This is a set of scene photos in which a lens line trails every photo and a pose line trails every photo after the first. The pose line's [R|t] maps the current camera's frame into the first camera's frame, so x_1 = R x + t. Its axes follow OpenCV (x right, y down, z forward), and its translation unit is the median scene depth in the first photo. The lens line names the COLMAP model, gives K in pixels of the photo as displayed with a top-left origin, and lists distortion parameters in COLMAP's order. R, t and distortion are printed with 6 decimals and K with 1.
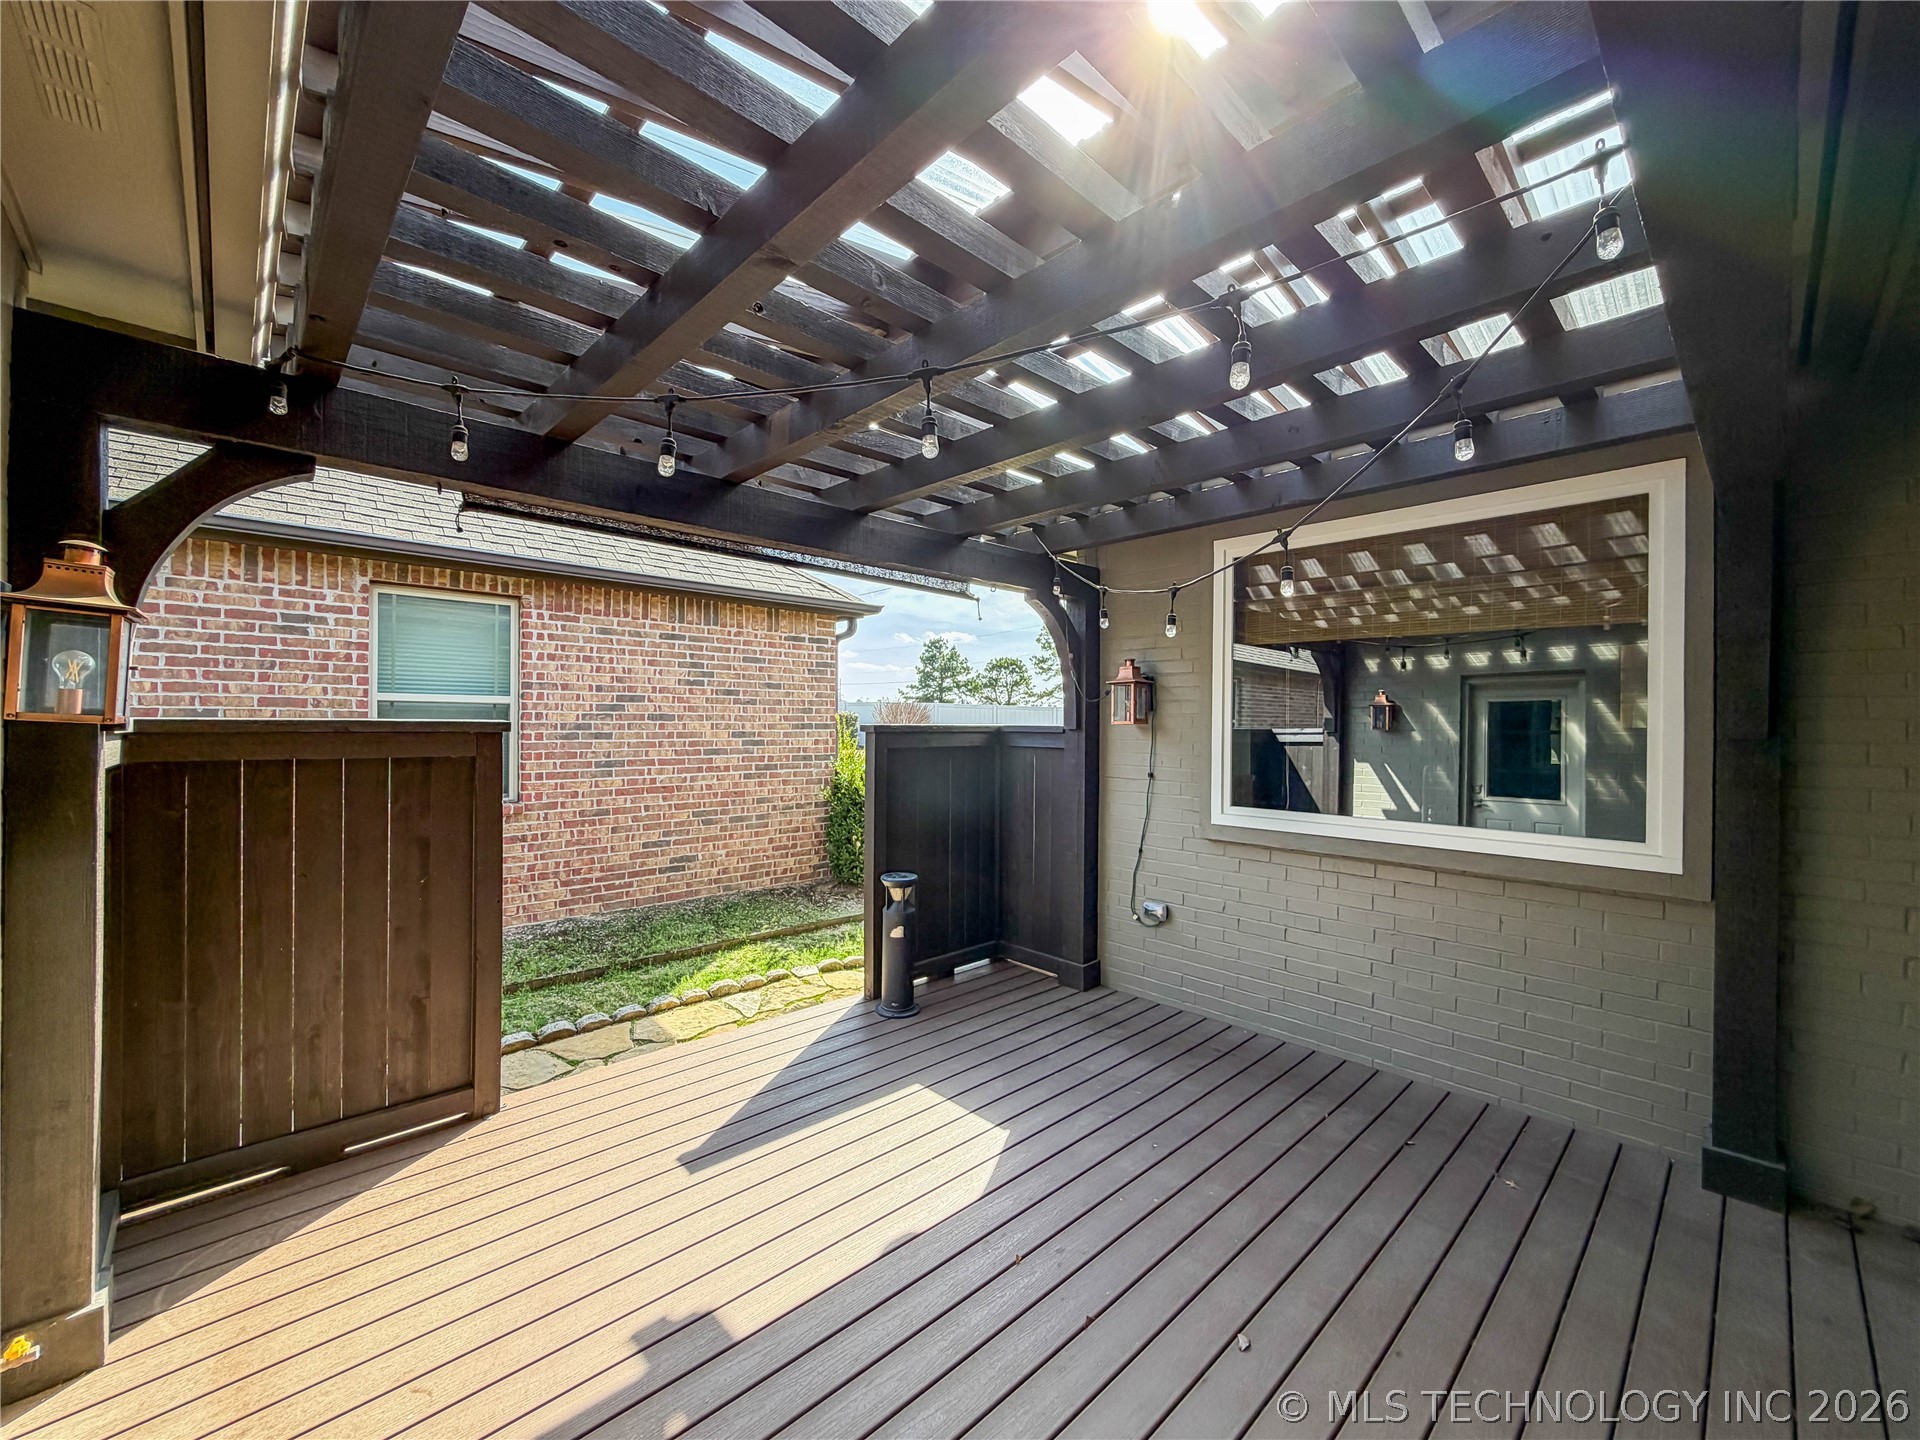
lens RADIAL K [[762.5, 0, 947.3], [0, 762.5, 714.2], [0, 0, 1]] dist [-0.000195, -0.000030]
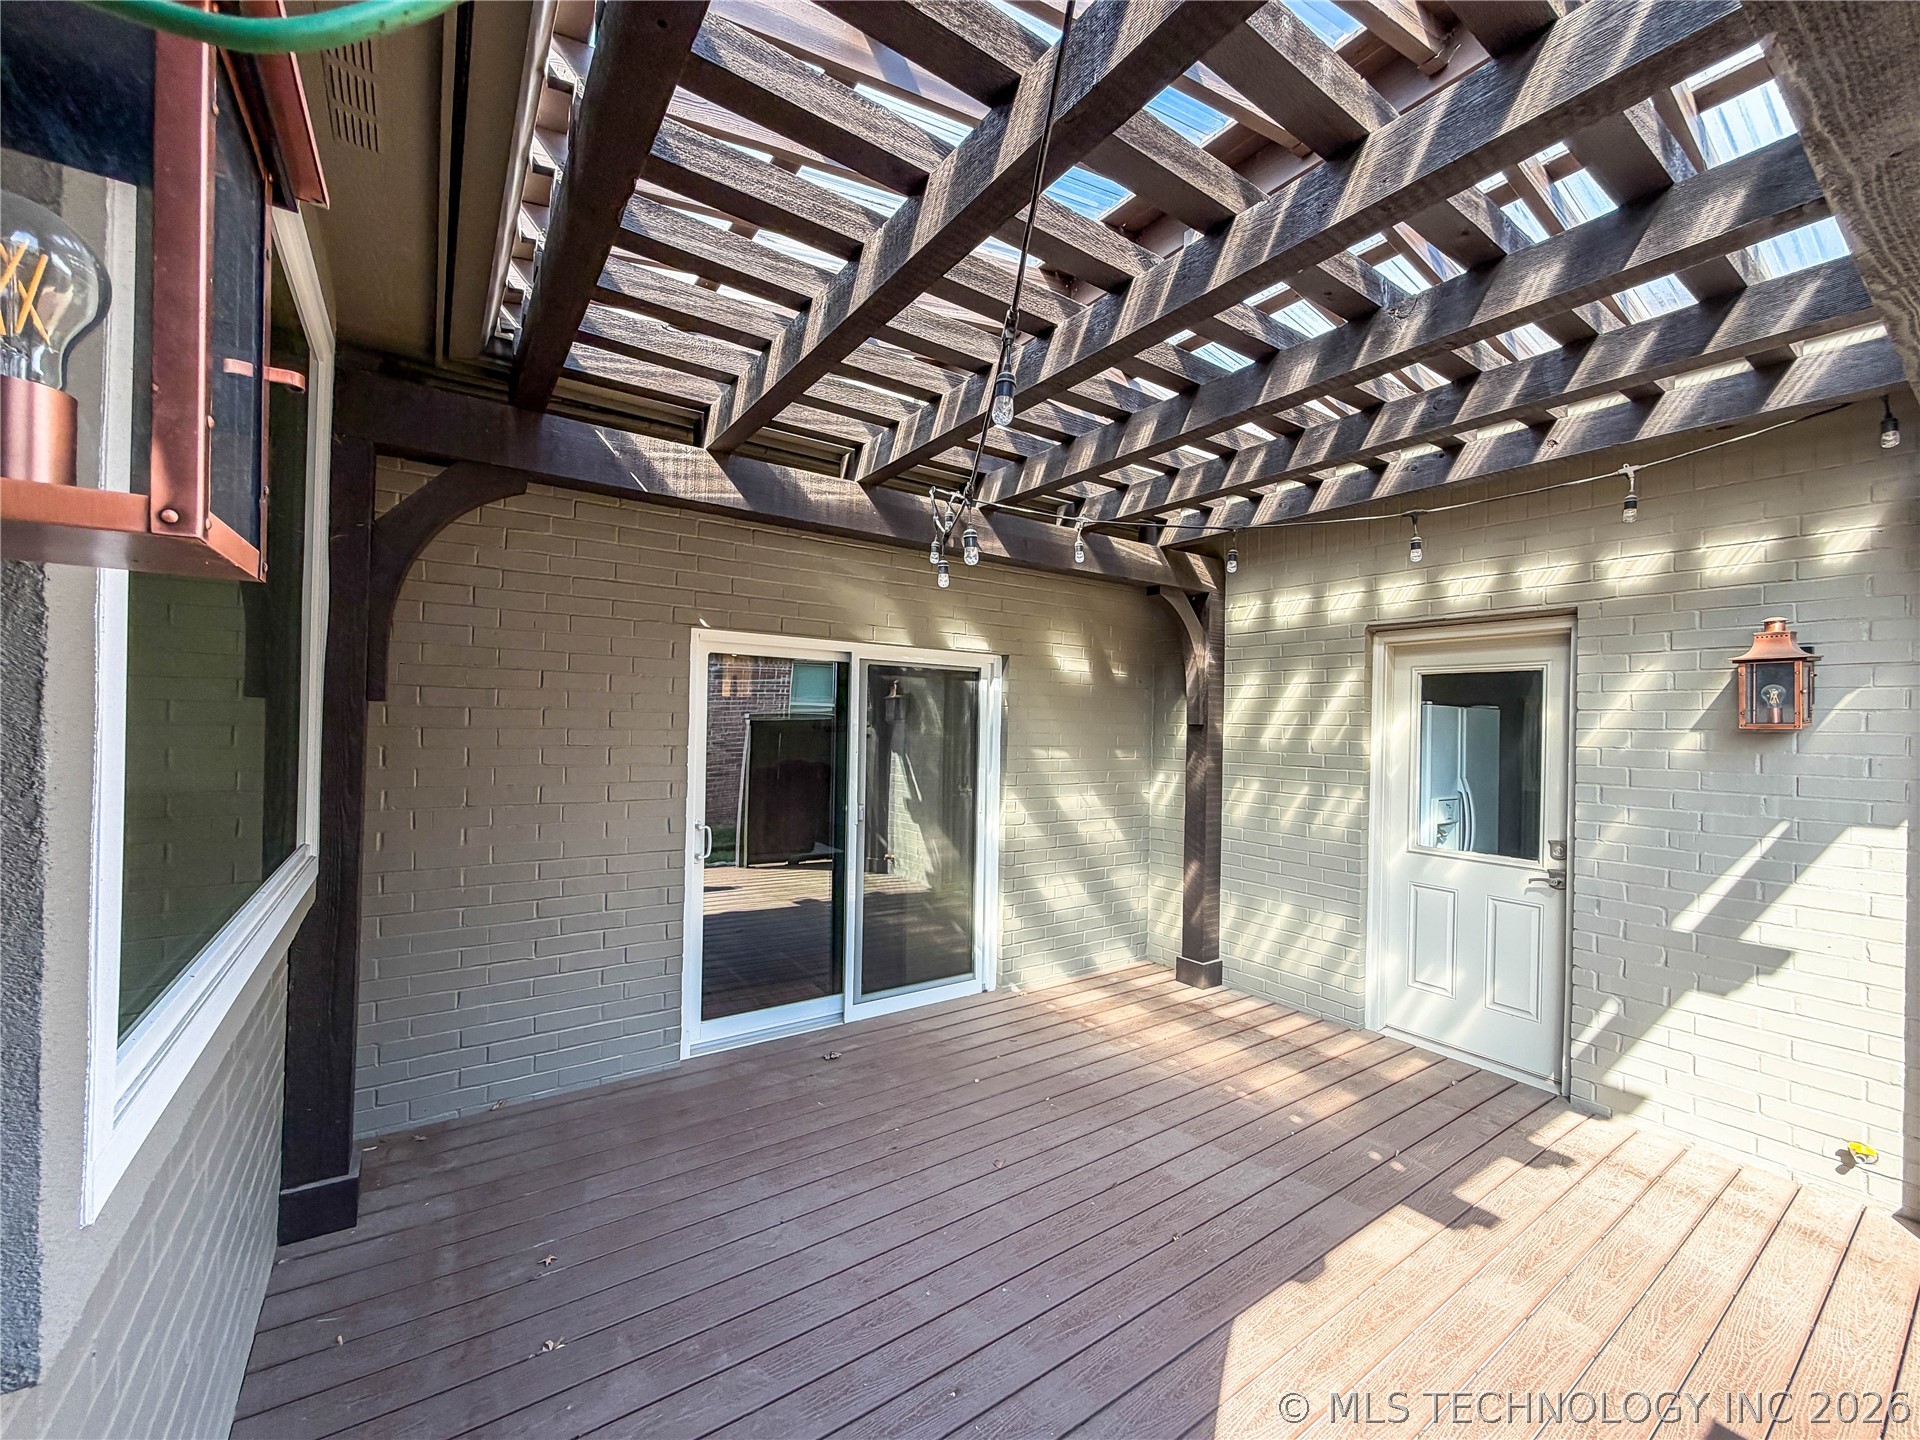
lens RADIAL K [[762.5, 0, 950.2], [0, 762.5, 722.3], [0, 0, 1]] dist [-0.000195, -0.000030]
pose [[-0.987710, -0.029142, 0.153556, 0.120503], [-0.032183, 0.999331, -0.017353, 0.027491], [-0.152947, -0.022081, -0.987988, 0.967220]]
